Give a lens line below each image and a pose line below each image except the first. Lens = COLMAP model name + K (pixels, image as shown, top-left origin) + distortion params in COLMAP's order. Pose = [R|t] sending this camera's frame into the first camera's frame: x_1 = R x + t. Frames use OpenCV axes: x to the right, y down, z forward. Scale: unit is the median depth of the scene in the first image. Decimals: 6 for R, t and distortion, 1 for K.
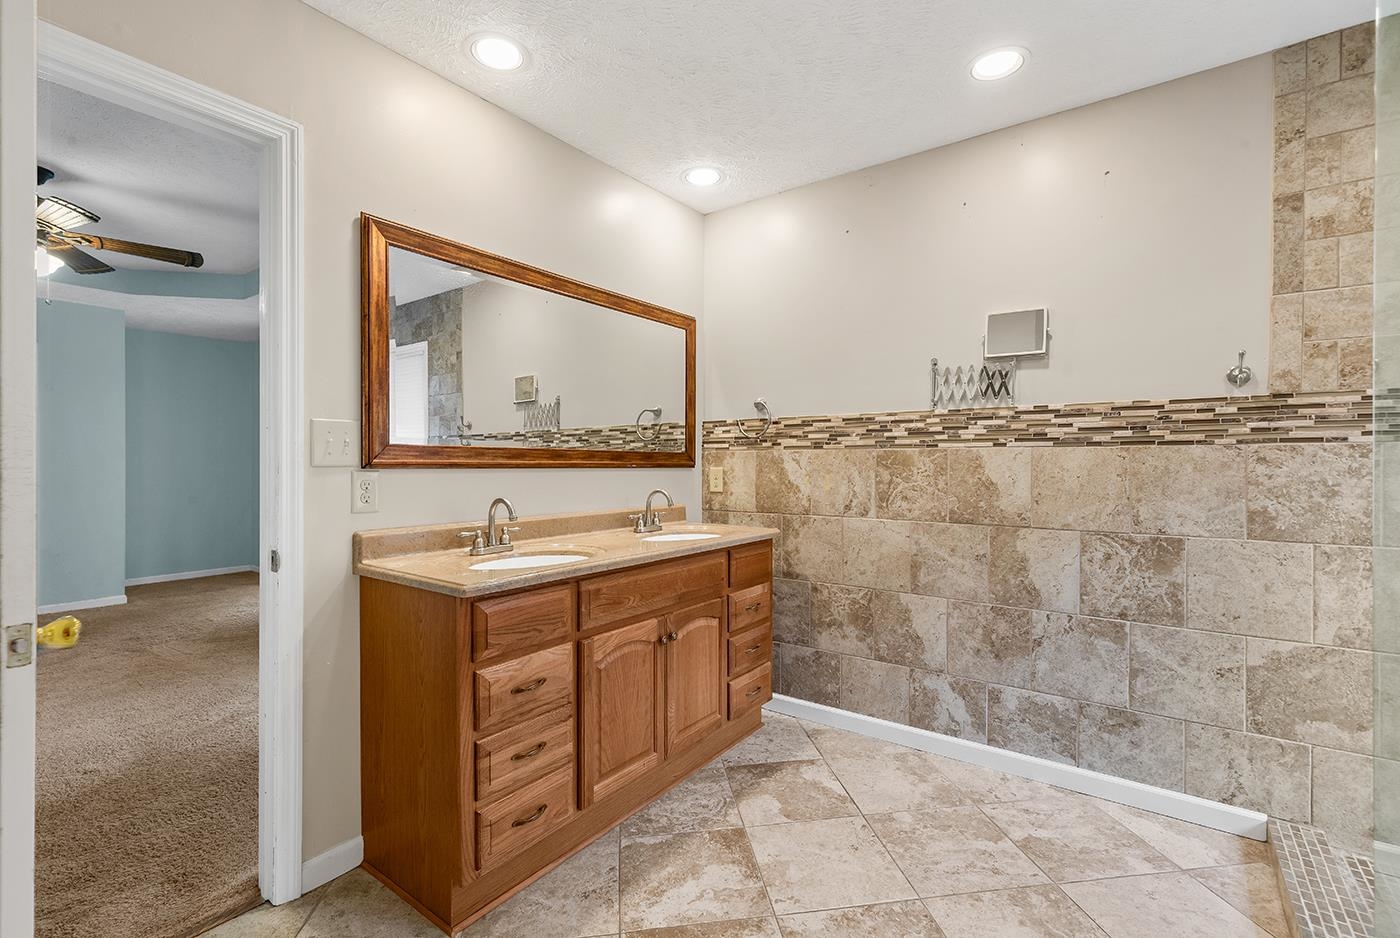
lens RADIAL K [[632.2, 0, 697.1], [0, 632.2, 461.8], [0, 0, 1]] dist [0.005355, -0.000031]
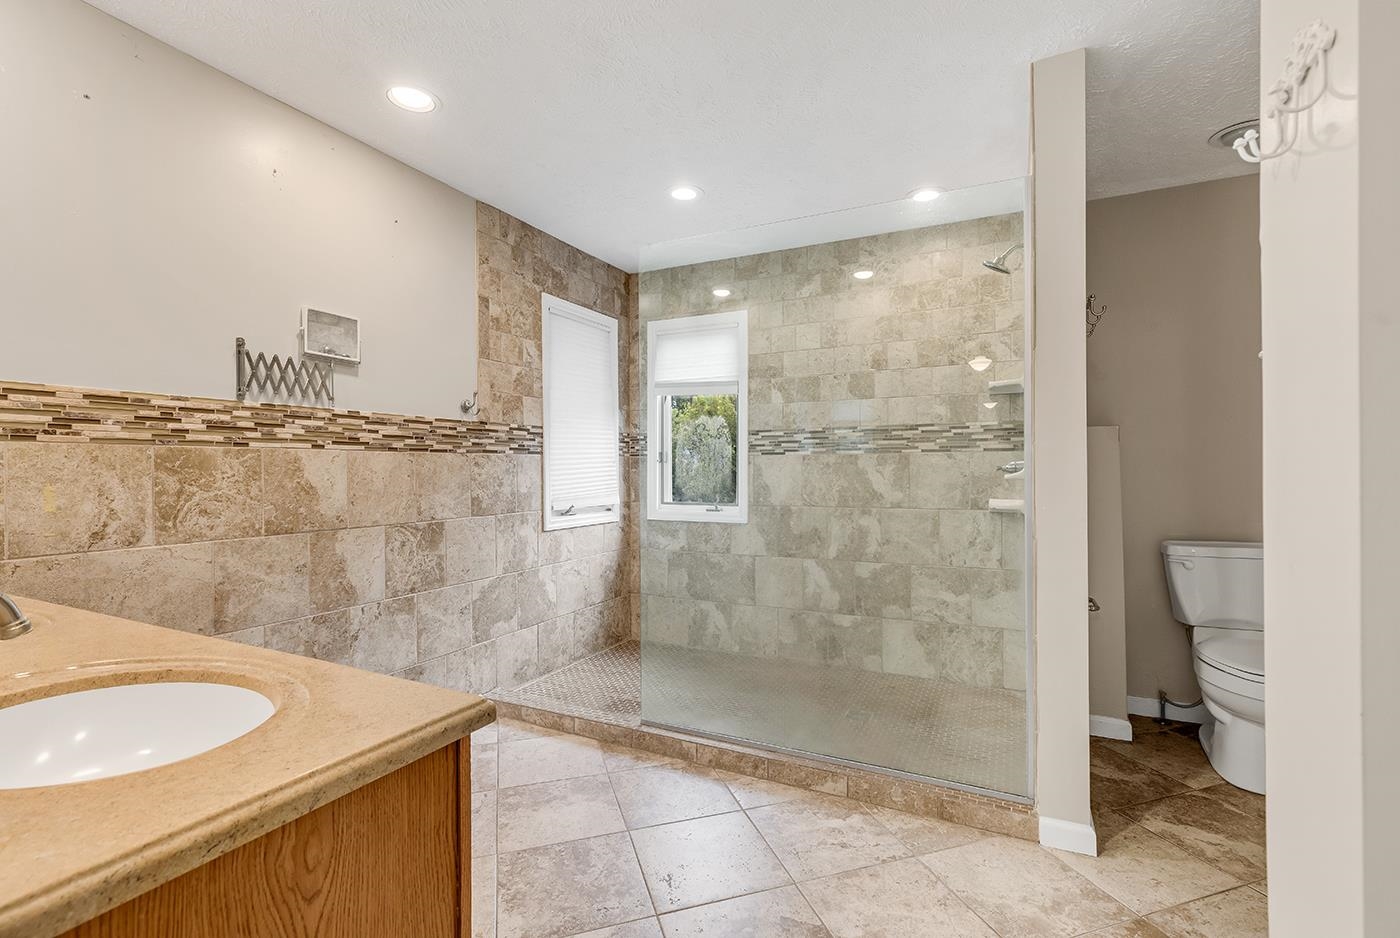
lens RADIAL K [[632.2, 0, 697.1], [0, 632.2, 461.8], [0, 0, 1]] dist [0.005355, -0.000031]
pose [[-0.174005, 0.007823, 0.984714, -0.573073], [-0.000844, 0.999967, -0.008093, 0.003236], [-0.984744, -0.002240, -0.173993, 0.605164]]
